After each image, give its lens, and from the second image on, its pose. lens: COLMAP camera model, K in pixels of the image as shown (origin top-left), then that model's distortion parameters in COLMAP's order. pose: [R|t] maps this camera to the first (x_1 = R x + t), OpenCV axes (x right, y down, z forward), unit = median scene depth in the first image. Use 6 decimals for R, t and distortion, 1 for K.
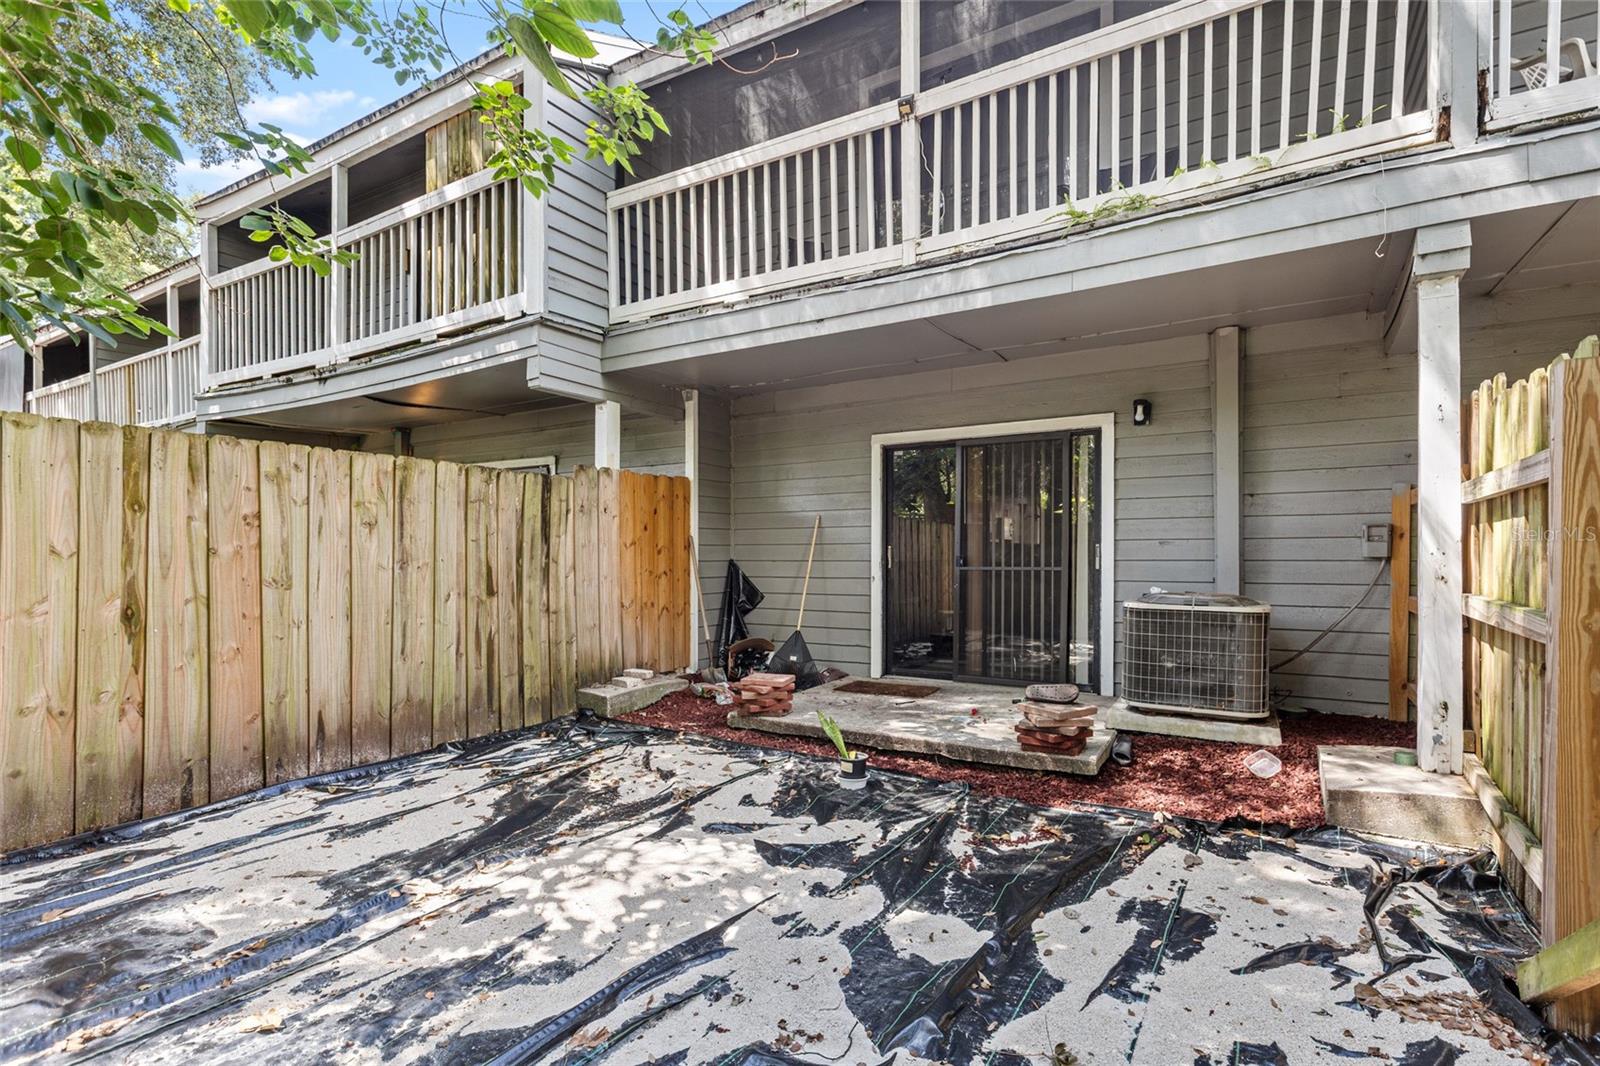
lens RADIAL K [[753.7, 0, 803.5], [0, 753.7, 545.5], [0, 0, 1]] dist [0.001543, -0.000047]
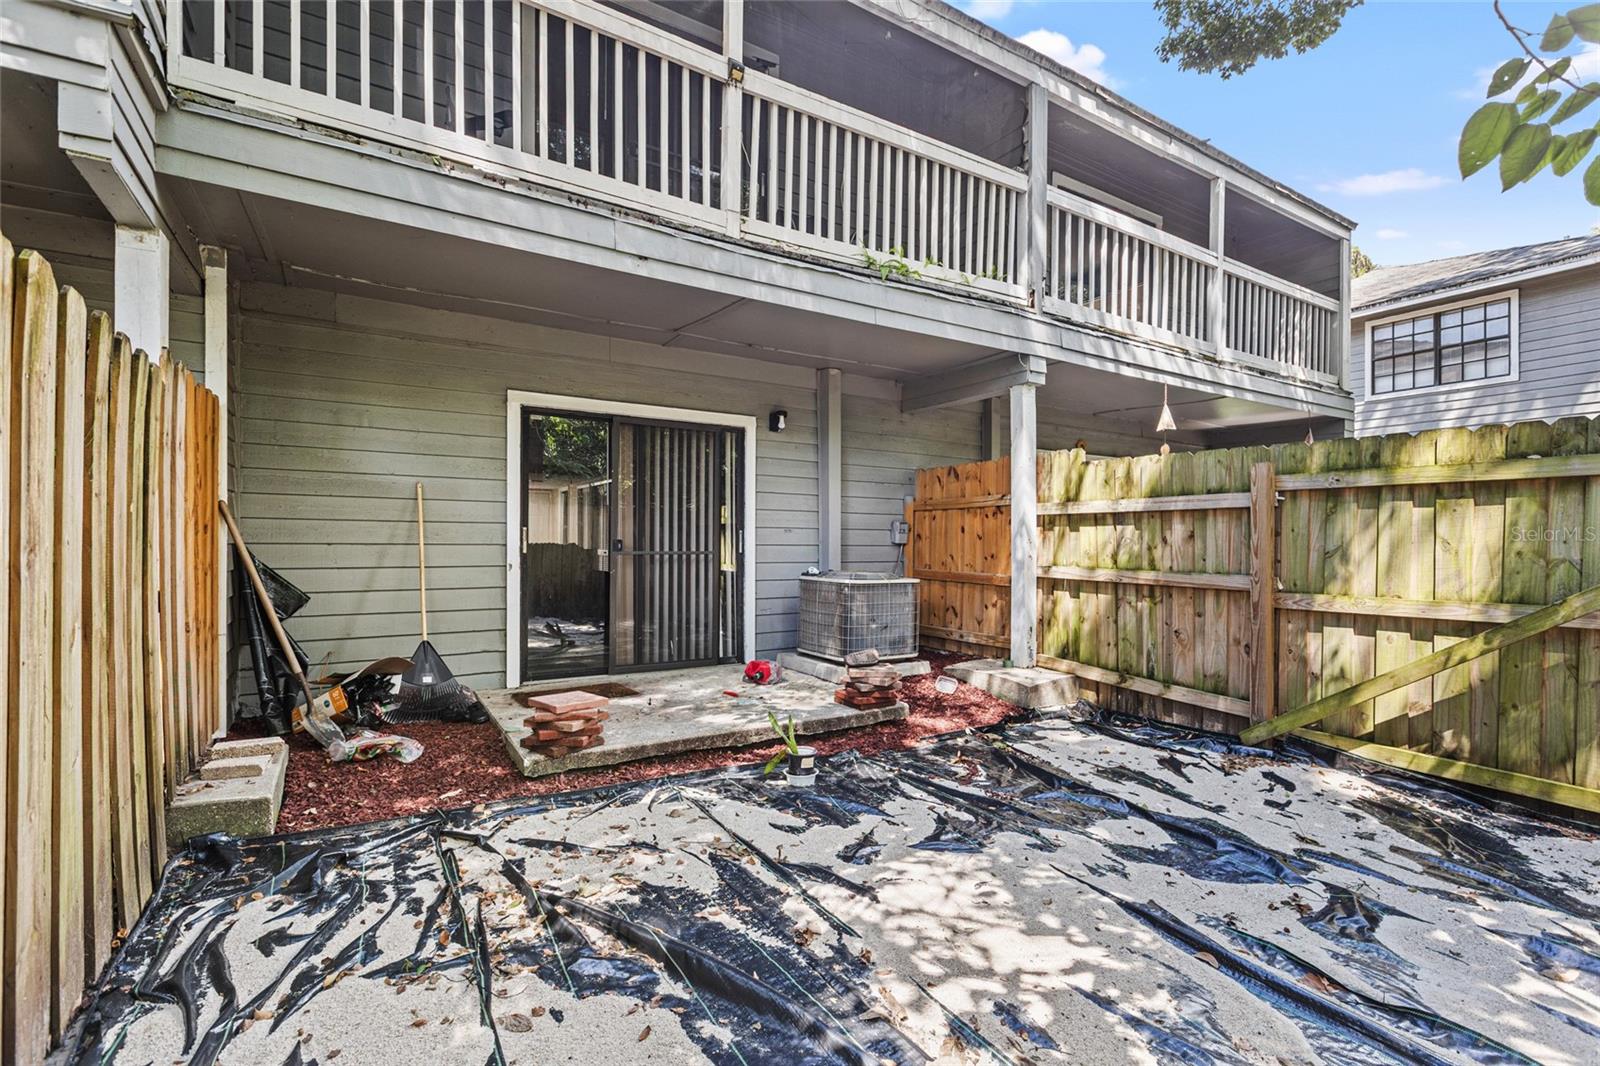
lens RADIAL K [[737.4, 0, 800.0], [0, 737.4, 533.0], [0, 0, 1]] dist [0.000473, 0.000282]
pose [[0.452139, 0.015424, 0.891814, -0.820295], [-0.023567, 0.999708, -0.005342, 0.008411], [-0.891636, -0.018602, 0.452371, 0.619160]]
